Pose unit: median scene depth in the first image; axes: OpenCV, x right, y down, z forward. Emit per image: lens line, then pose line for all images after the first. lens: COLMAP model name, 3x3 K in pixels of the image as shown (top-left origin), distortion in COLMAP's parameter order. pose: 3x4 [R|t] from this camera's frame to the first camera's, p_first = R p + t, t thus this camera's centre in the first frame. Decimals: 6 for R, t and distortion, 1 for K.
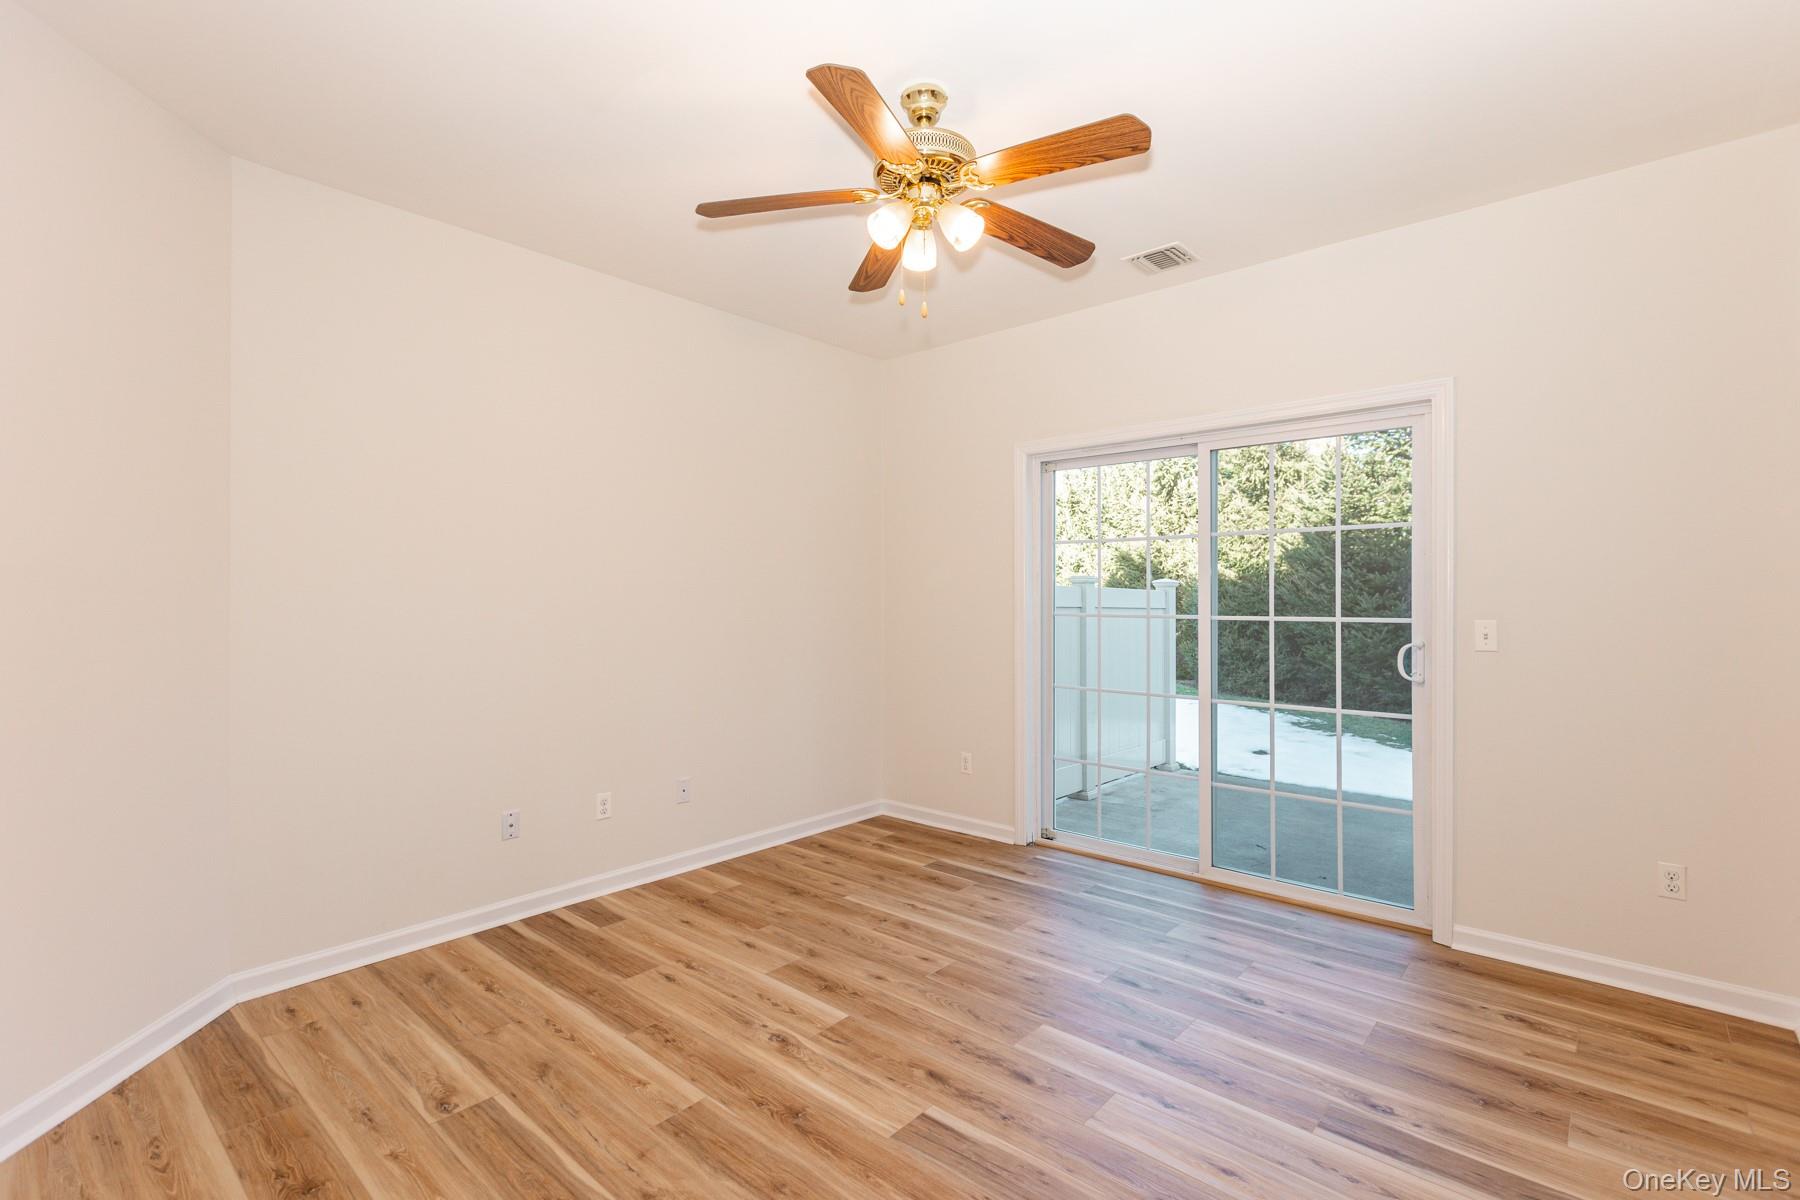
lens RADIAL K [[821.8, 0, 900.0], [0, 821.8, 600.0], [0, 0, 1]] dist [0.021839, 0.000500]
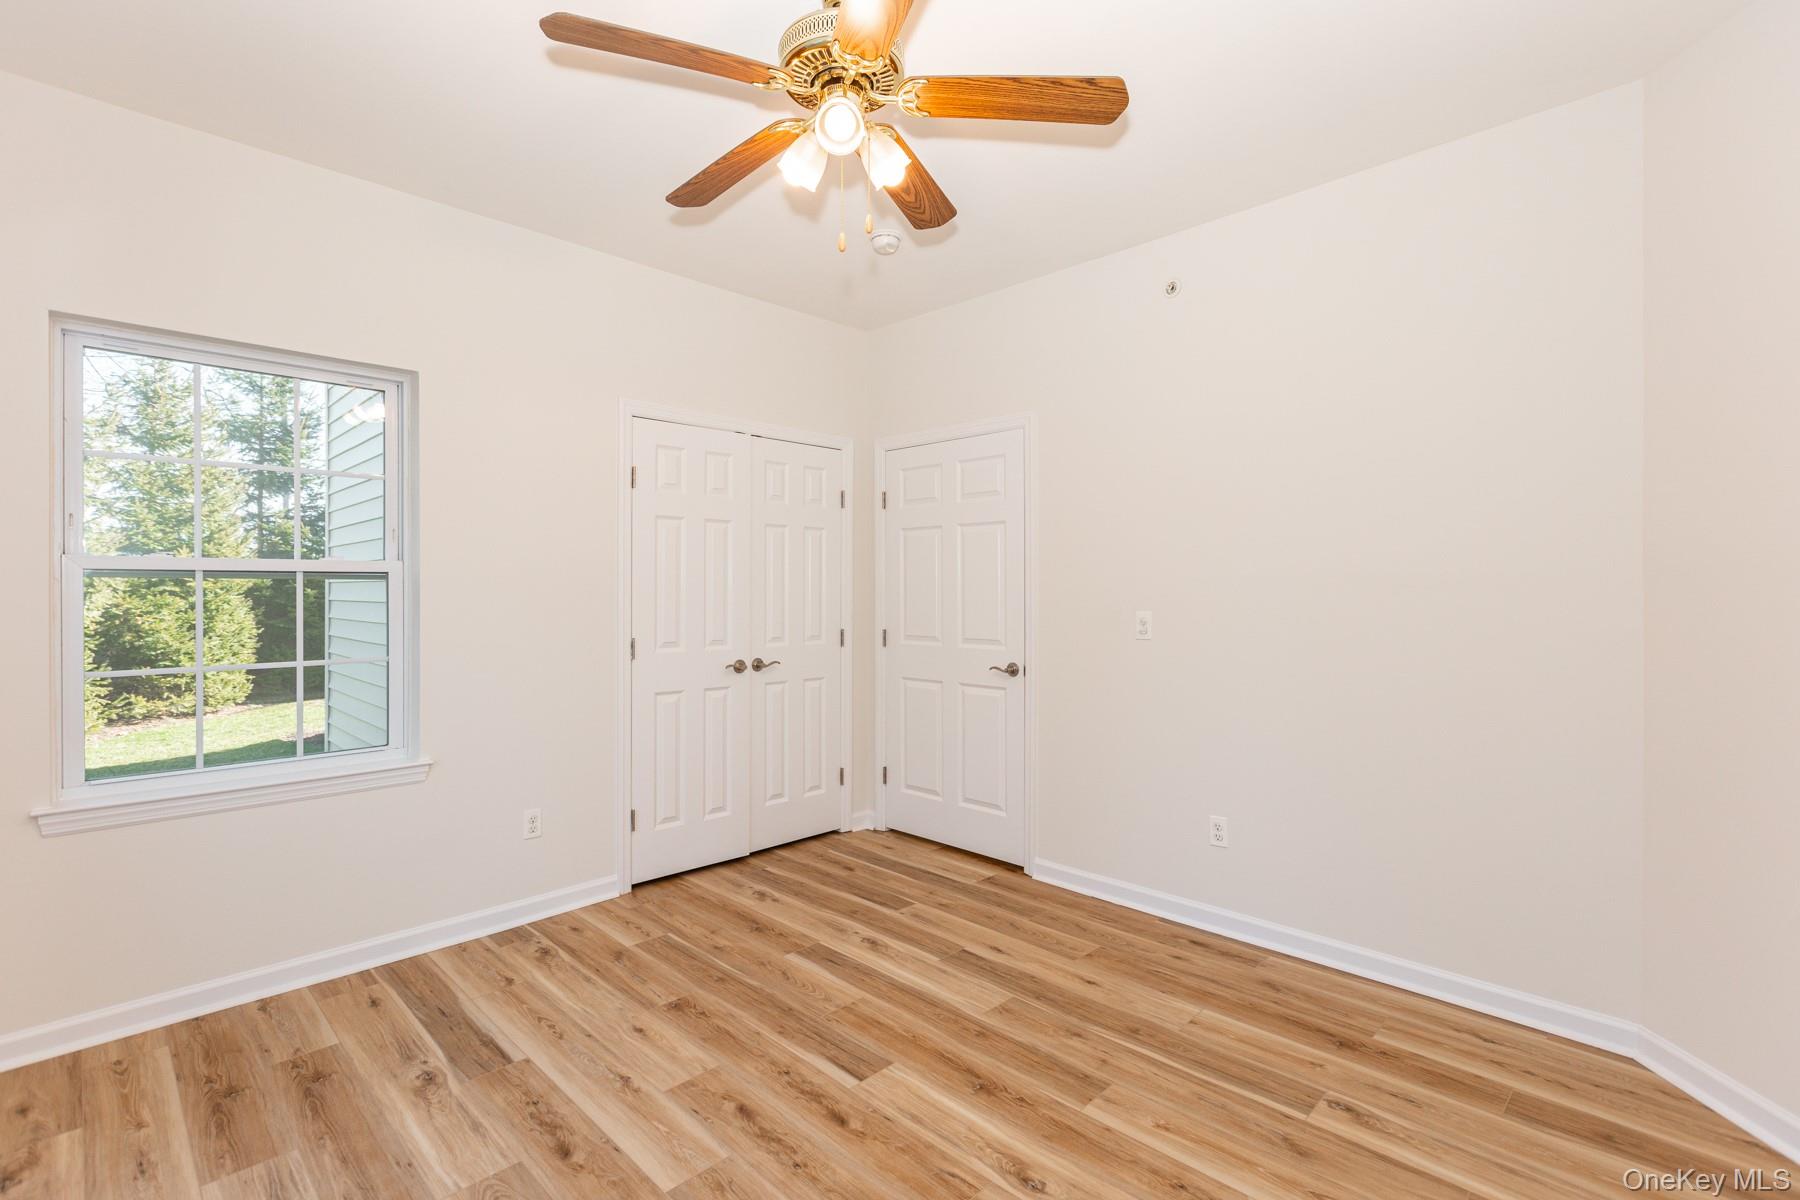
lens RADIAL K [[821.8, 0, 900.0], [0, 821.8, 600.0], [0, 0, 1]] dist [0.021839, 0.000500]
pose [[-0.998245, 0.002259, 0.059173, -0.083537], [0.003258, 0.999854, 0.016803, -0.009432], [-0.059126, 0.016966, -0.998106, 1.992084]]
